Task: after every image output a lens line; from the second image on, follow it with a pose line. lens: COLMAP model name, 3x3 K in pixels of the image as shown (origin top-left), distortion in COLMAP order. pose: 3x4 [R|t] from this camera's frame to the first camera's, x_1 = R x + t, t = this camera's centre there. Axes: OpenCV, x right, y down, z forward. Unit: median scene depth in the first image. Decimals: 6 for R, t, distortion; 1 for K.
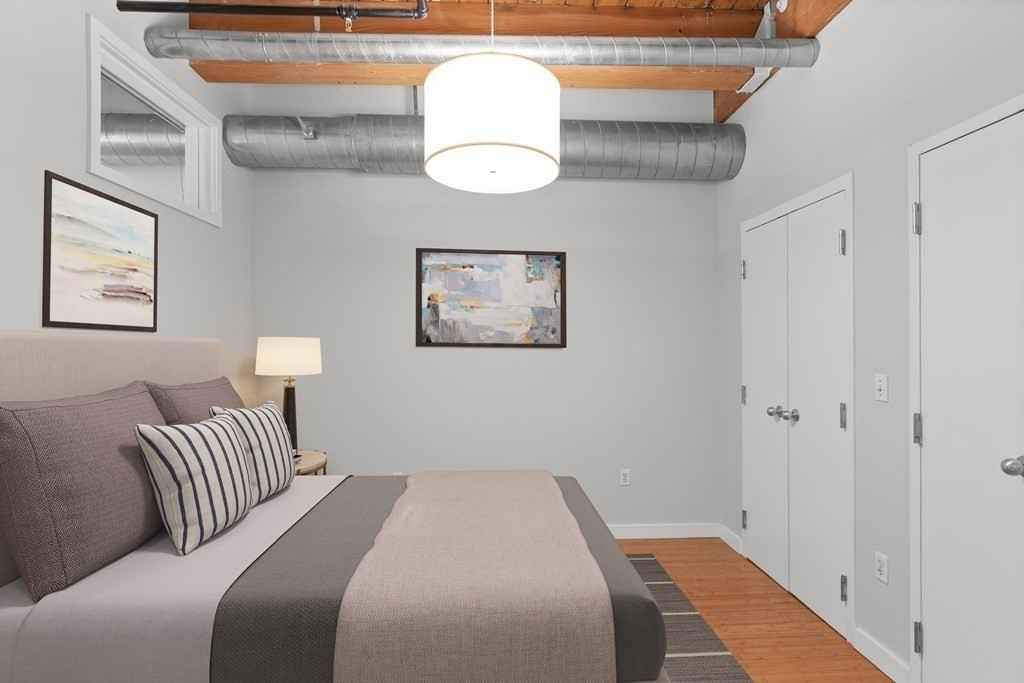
lens RADIAL K [[482.8, 0, 512.0], [0, 482.8, 341.5], [0, 0, 1]] dist [-0.003118, -0.000724]
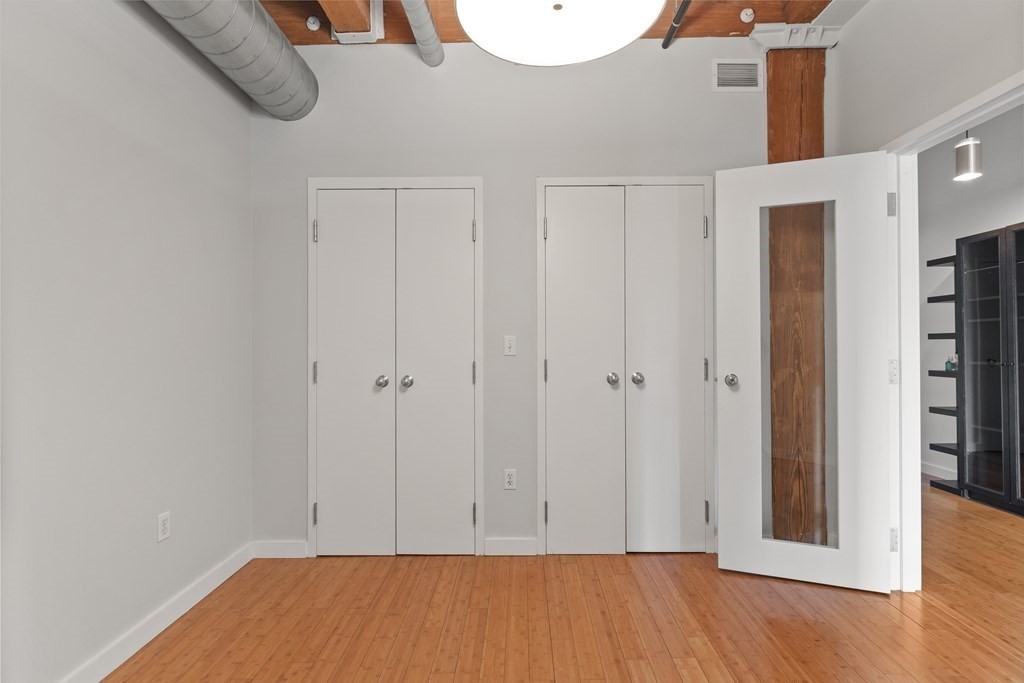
lens RADIAL K [[482.8, 0, 512.0], [0, 482.8, 341.5], [0, 0, 1]] dist [-0.003118, -0.000724]
pose [[0.077302, 0.009649, 0.996961, -0.442761], [0.001556, 0.999951, -0.009799, 0.073986], [-0.997007, 0.002308, 0.077283, 0.679229]]
